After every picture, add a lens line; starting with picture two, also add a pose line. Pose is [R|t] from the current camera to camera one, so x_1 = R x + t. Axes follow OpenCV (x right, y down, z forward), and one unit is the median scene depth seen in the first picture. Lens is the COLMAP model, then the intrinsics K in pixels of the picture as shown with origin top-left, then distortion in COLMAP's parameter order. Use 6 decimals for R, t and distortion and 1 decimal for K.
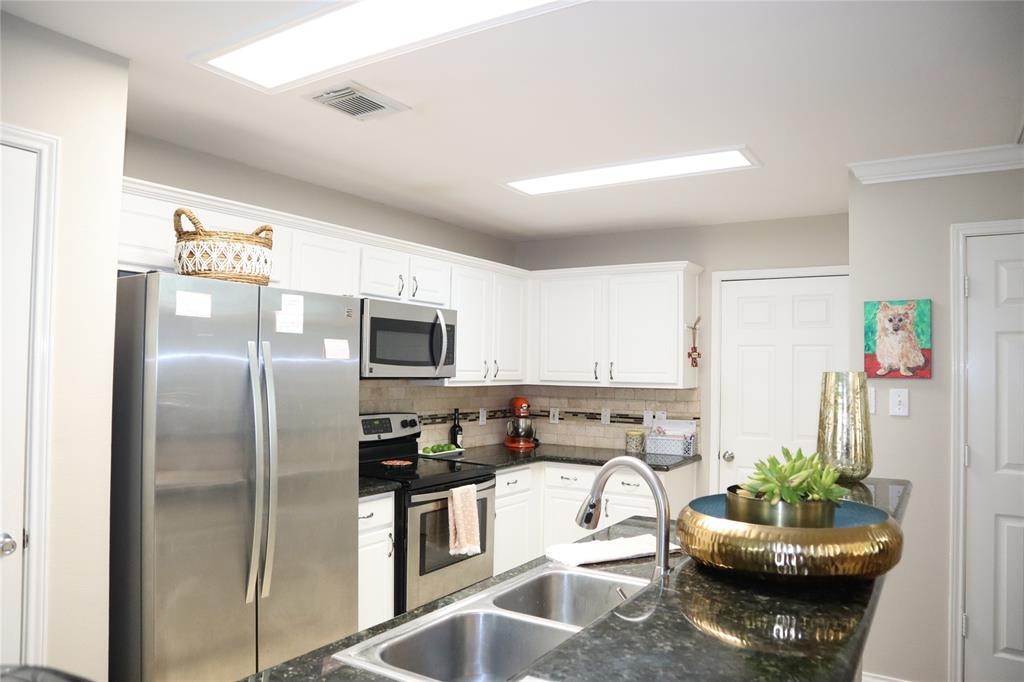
lens RADIAL K [[702.9, 0, 512.0], [0, 702.9, 341.0], [0, 0, 1]] dist [-0.124513, 0.085546]
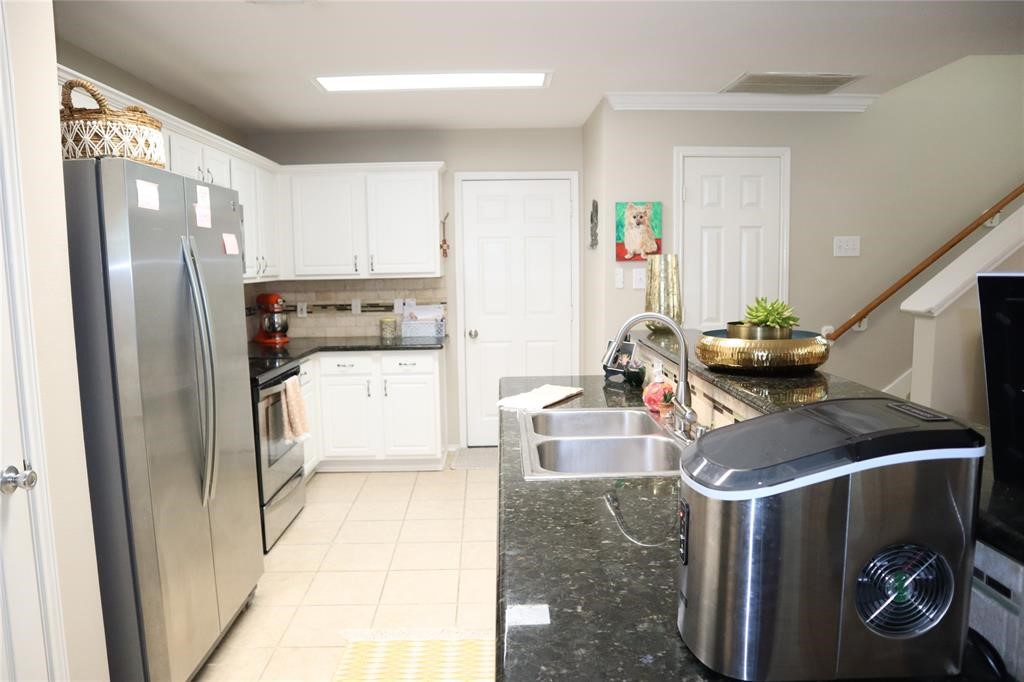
lens RADIAL K [[702.9, 0, 512.0], [0, 702.9, 341.0], [0, 0, 1]] dist [-0.124513, 0.085546]
pose [[0.834819, -0.087354, 0.543550, -0.272506], [0.006293, 0.988781, 0.149242, 0.002591], [-0.550489, -0.121169, 0.826003, -0.012148]]
